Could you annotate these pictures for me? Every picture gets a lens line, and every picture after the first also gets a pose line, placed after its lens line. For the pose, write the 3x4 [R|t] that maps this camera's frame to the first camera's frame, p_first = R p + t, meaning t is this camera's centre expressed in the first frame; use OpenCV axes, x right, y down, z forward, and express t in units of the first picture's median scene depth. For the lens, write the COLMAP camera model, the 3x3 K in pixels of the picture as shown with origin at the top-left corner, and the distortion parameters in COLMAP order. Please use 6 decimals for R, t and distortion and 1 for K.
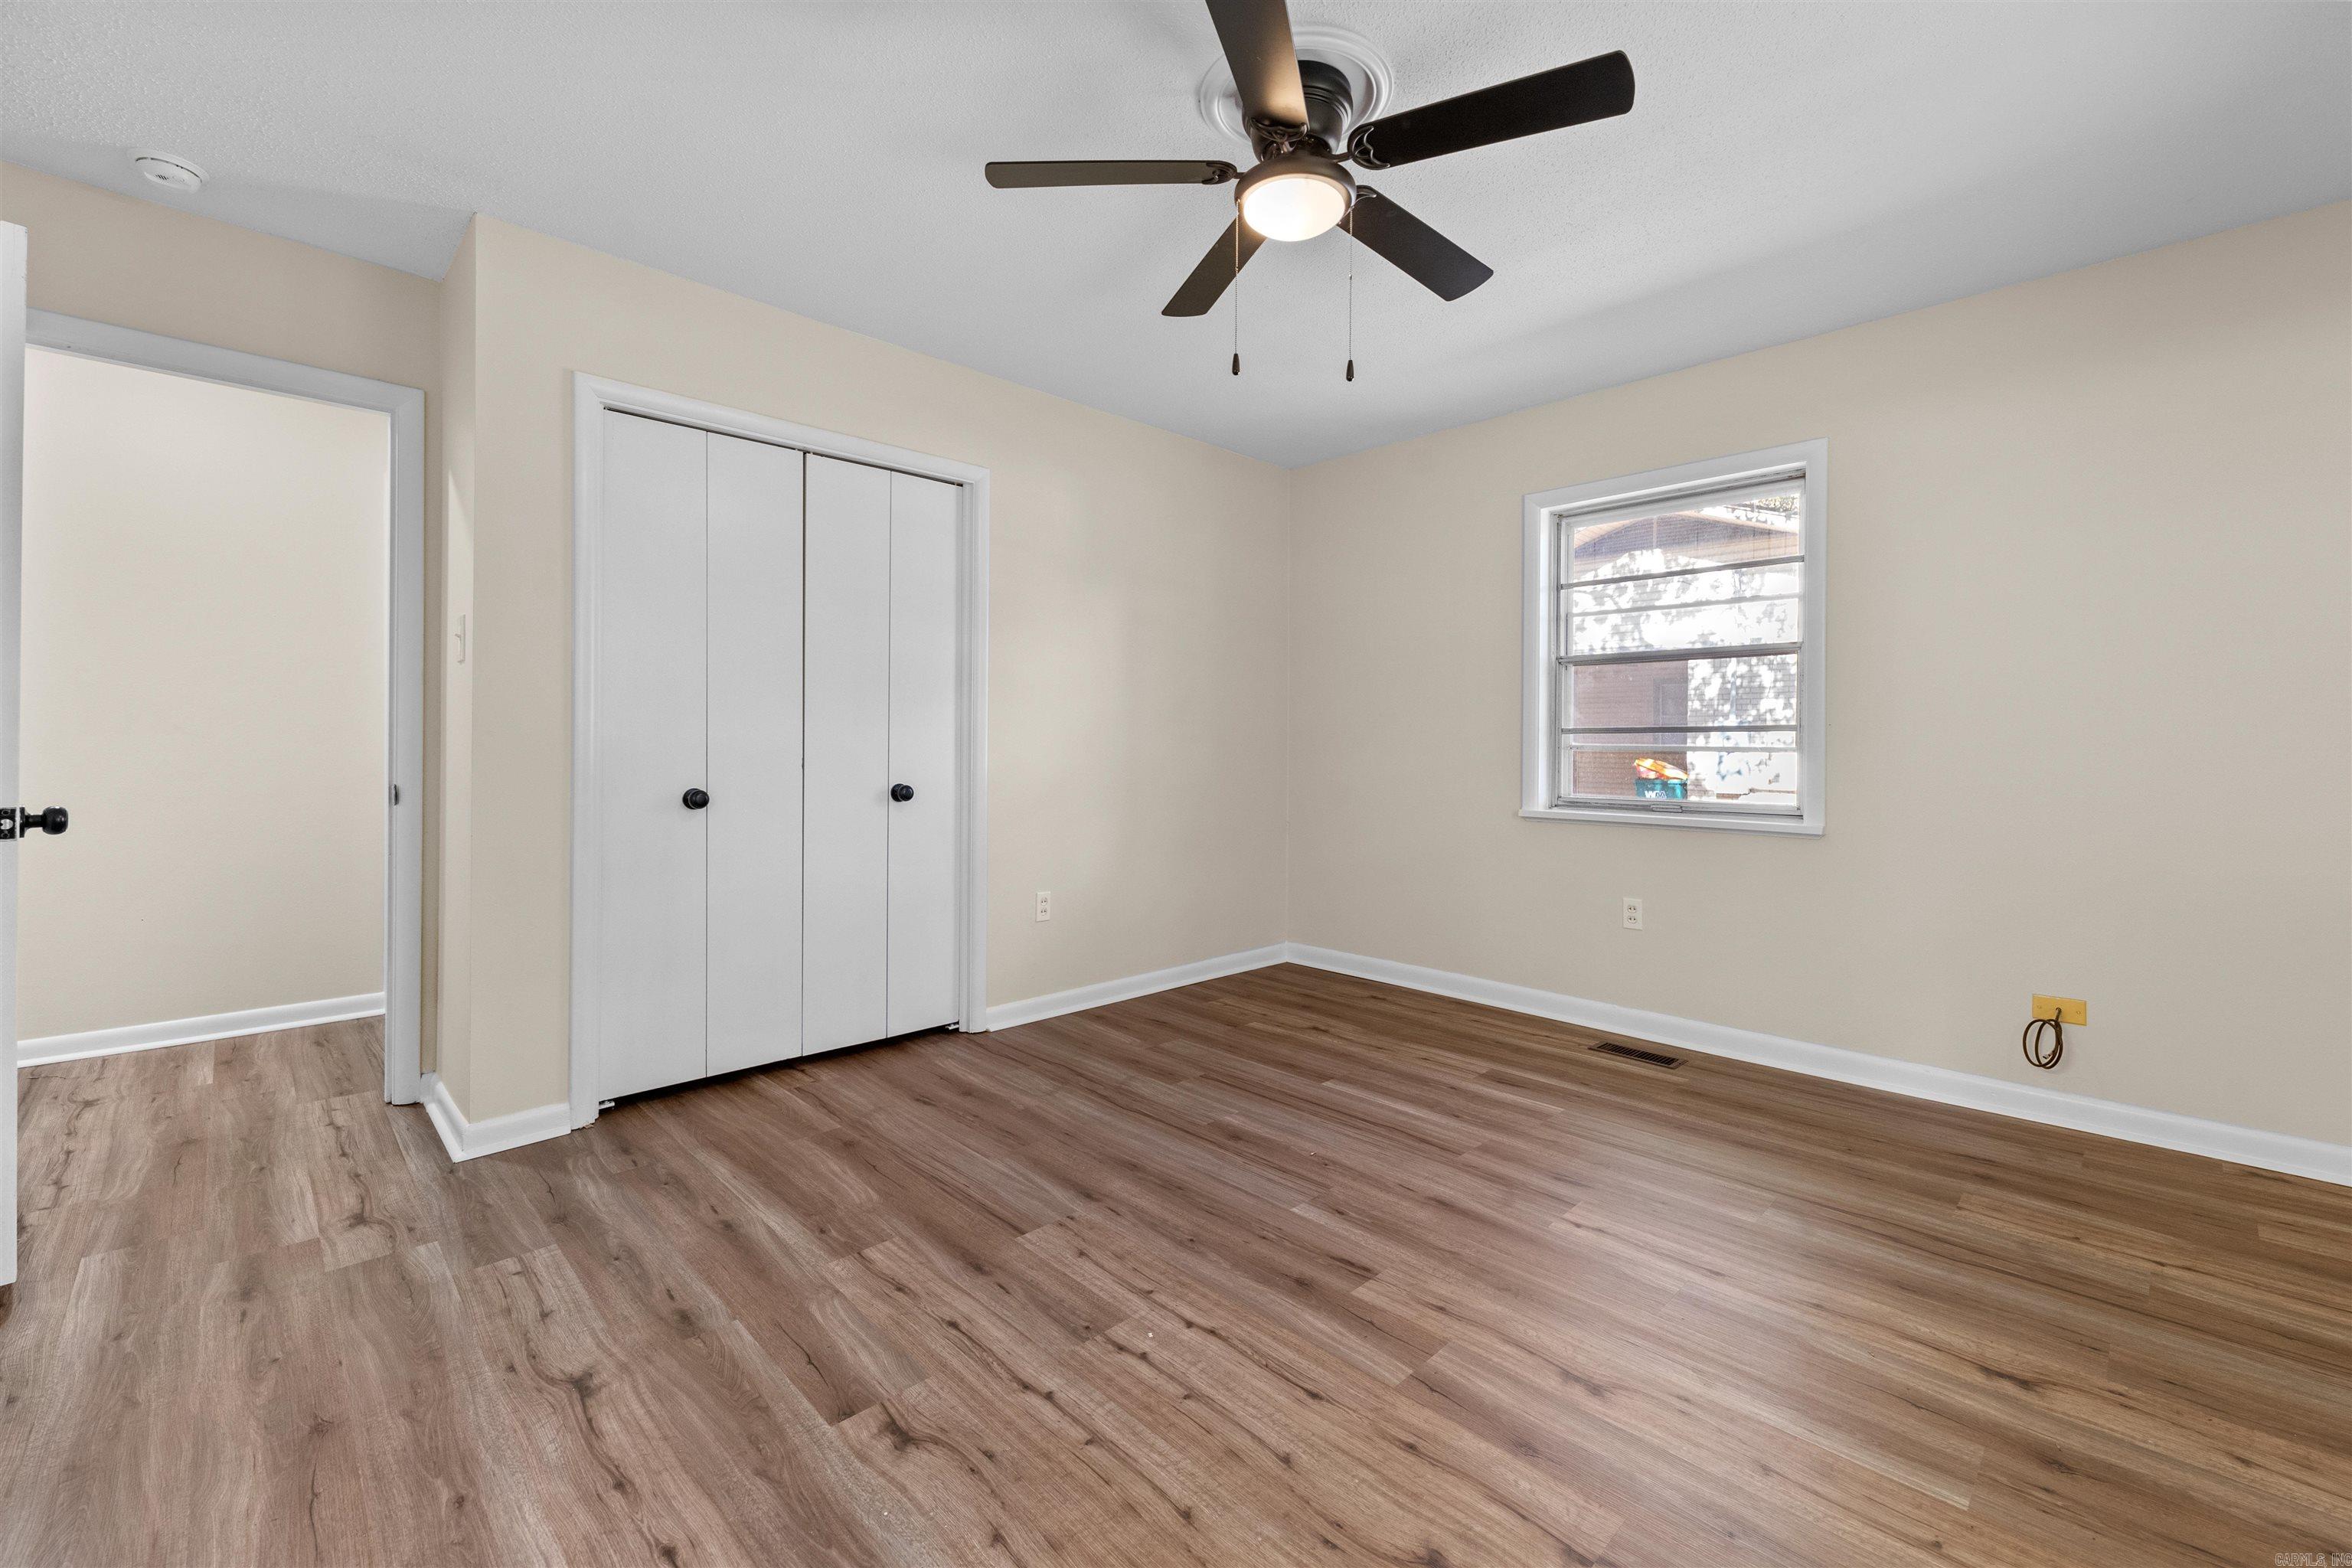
lens RADIAL K [[960.1, 0, 1191.1], [0, 960.1, 753.3], [0, 0, 1]] dist [0.009244, -0.004230]
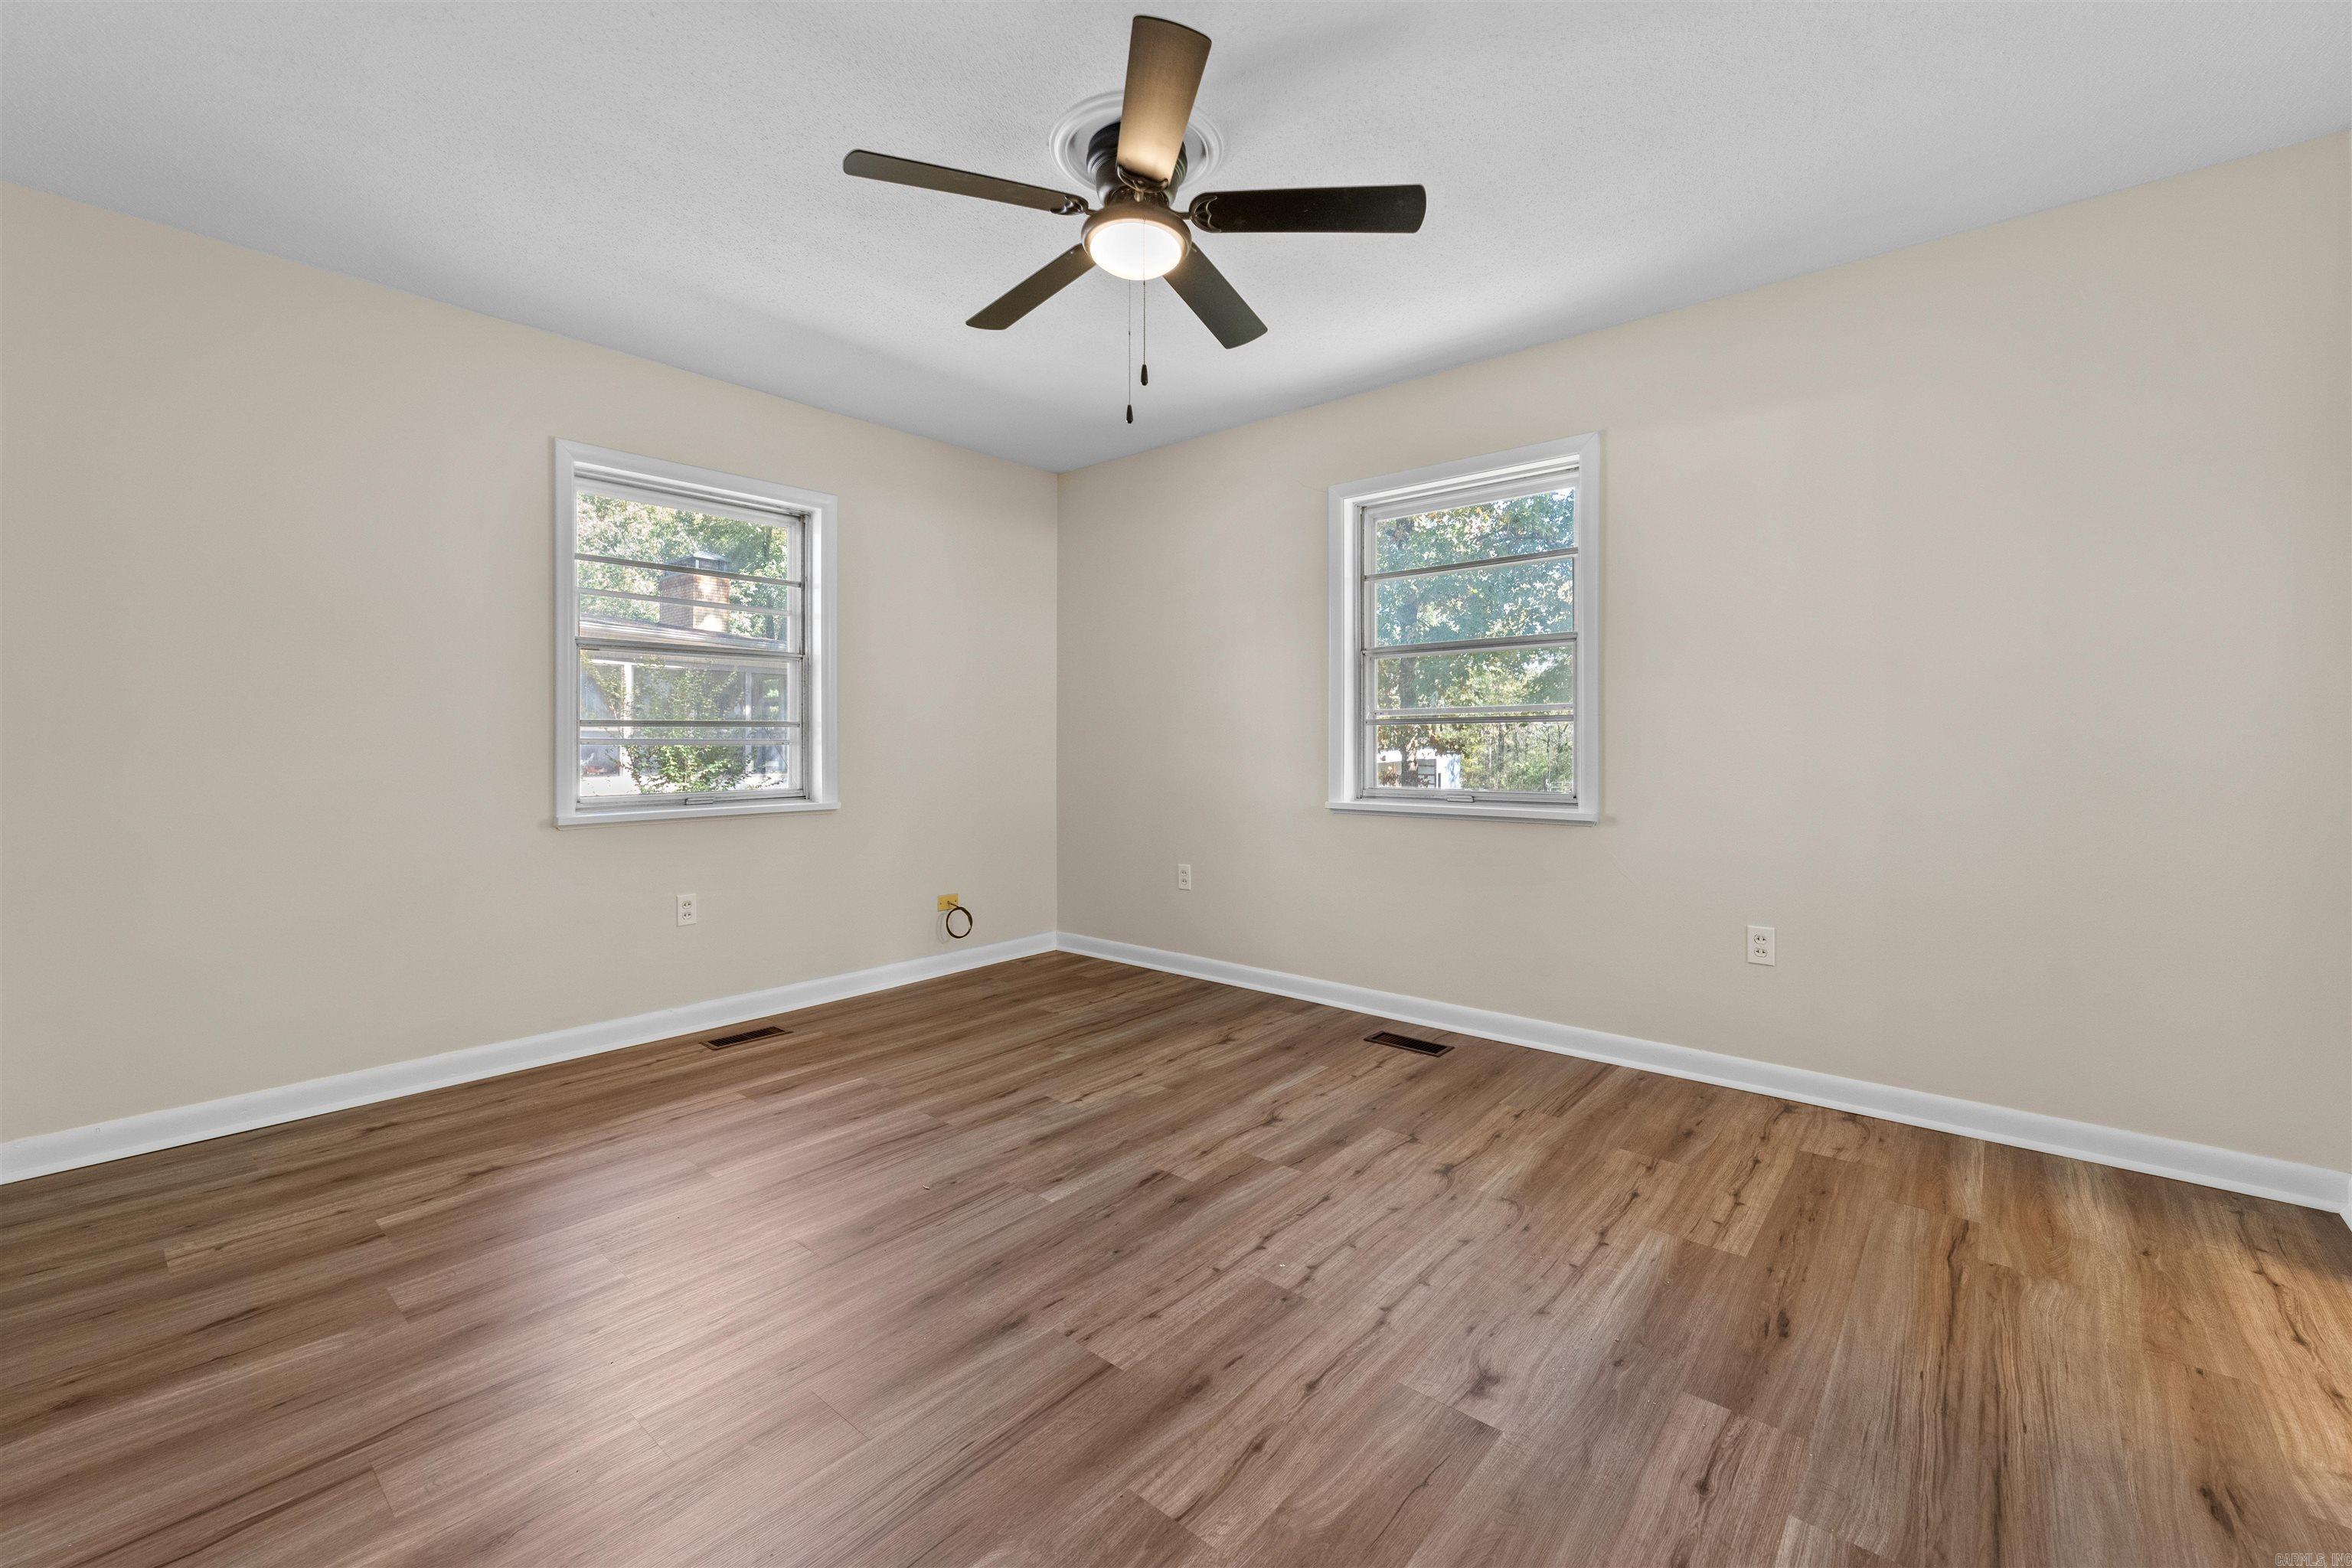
lens RADIAL K [[960.1, 0, 1136.8], [0, 960.1, 743.5], [0, 0, 1]] dist [0.009244, -0.004230]
pose [[-0.055115, -0.007404, 0.998453, -1.020735], [0.009069, 0.999928, 0.007916, -0.014302], [-0.998439, 0.009492, -0.055043, 1.087412]]
